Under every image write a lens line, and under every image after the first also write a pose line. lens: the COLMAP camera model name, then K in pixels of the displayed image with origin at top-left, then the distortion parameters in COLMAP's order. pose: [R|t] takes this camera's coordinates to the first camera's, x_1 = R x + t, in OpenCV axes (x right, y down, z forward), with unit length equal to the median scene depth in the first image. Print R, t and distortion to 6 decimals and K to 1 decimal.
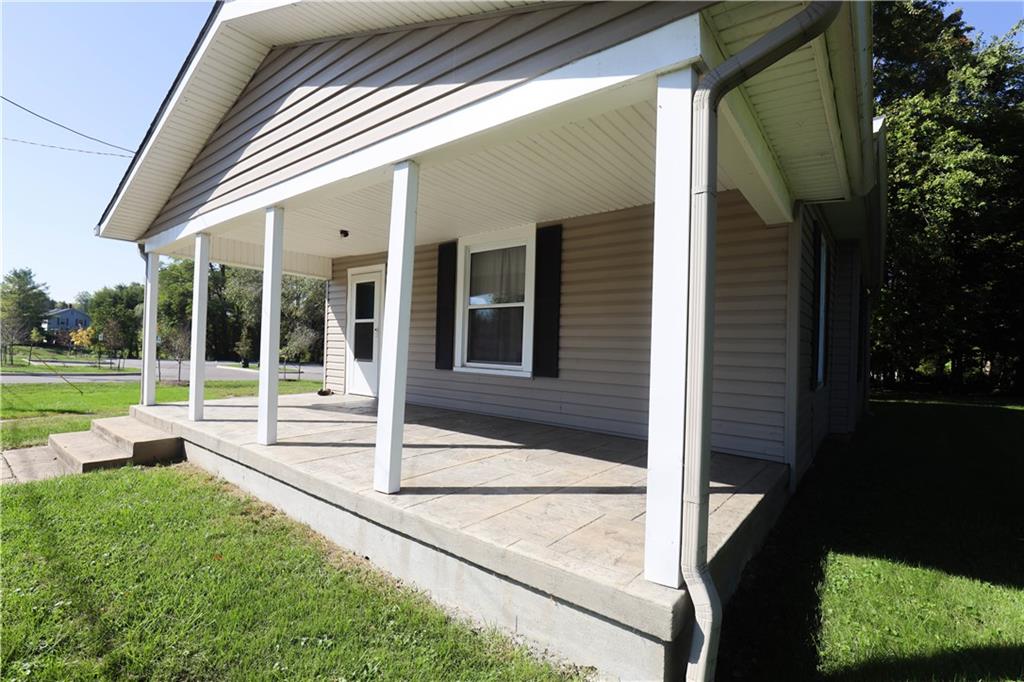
lens RADIAL K [[467.3, 0, 514.7], [0, 467.3, 345.5], [0, 0, 1]] dist [-0.025934, 0.000278]
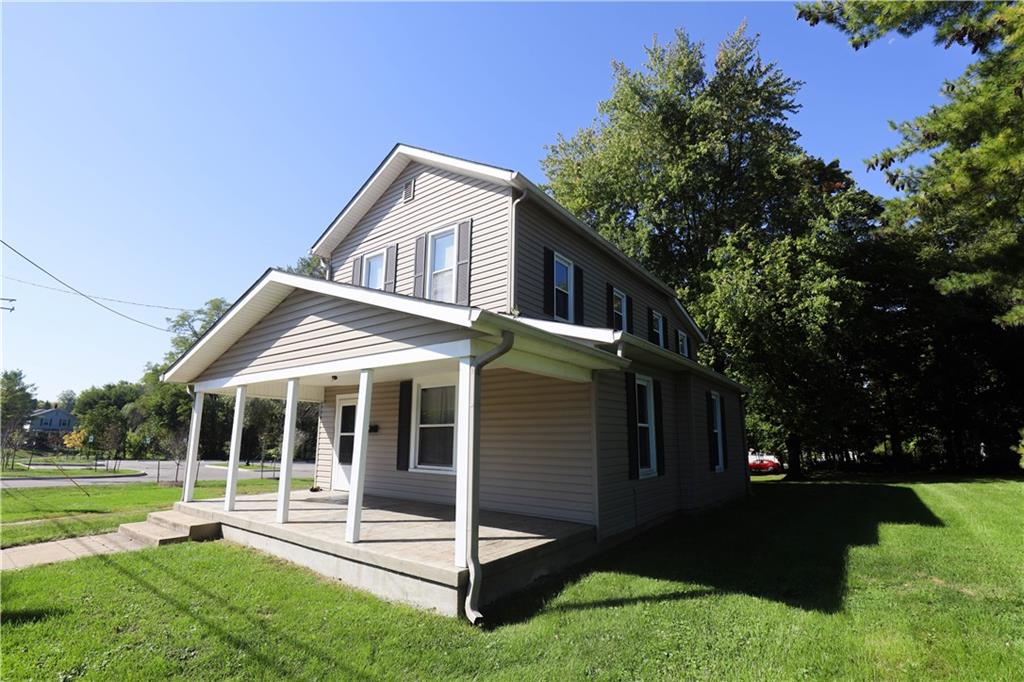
lens RADIAL K [[462.3, 0, 516.8], [0, 462.3, 354.9], [0, 0, 1]] dist [-0.034871, 0.006873]
pose [[0.999269, -0.020393, 0.032348, 0.153872], [0.025675, 0.984699, -0.172361, -0.043158], [-0.028338, 0.173066, 0.984503, -0.432650]]
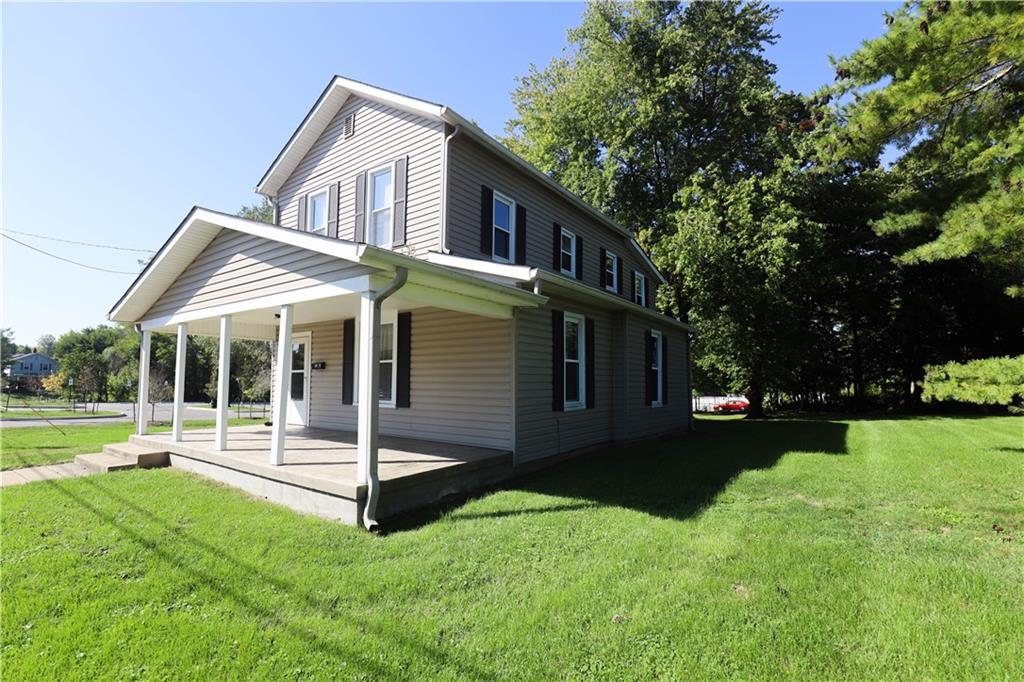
lens RADIAL K [[461.8, 0, 510.2], [0, 461.8, 350.5], [0, 0, 1]] dist [-0.033838, 0.006343]
pose [[0.998585, -0.024564, 0.047157, 0.295617], [0.027356, 0.997853, -0.059512, -0.018492], [-0.045594, 0.060718, 0.997113, -0.479440]]
